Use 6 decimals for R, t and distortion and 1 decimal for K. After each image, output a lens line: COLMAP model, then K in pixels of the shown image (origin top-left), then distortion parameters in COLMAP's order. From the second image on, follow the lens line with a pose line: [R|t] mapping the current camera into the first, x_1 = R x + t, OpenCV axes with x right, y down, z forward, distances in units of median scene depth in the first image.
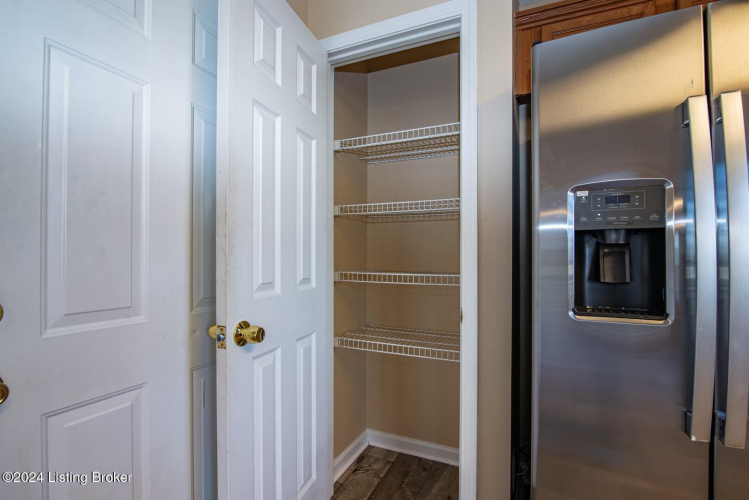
lens RADIAL K [[350.2, 0, 364.3], [0, 350.2, 251.7], [0, 0, 1]] dist [-0.013950, -0.001130]
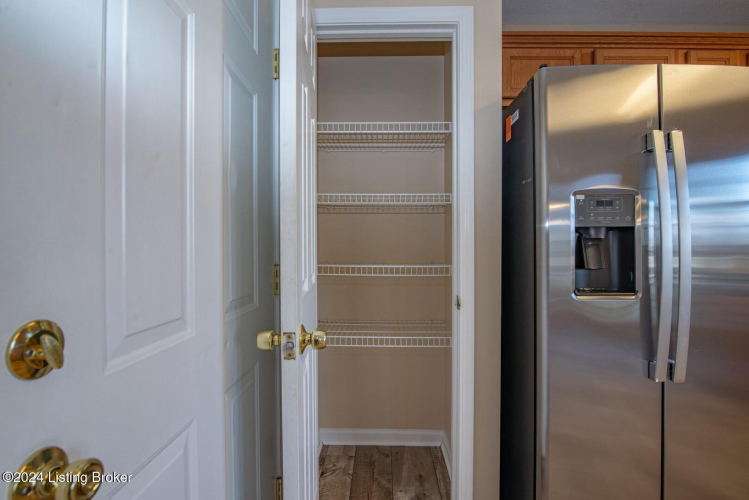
lens RADIAL K [[350.2, 0, 371.3], [0, 350.2, 248.4], [0, 0, 1]] dist [-0.013950, -0.001130]
pose [[0.916781, 0.000340, 0.399390, -0.407905], [-0.005422, 0.999918, 0.011594, 0.003062], [-0.399353, -0.012795, 0.916708, 0.123394]]
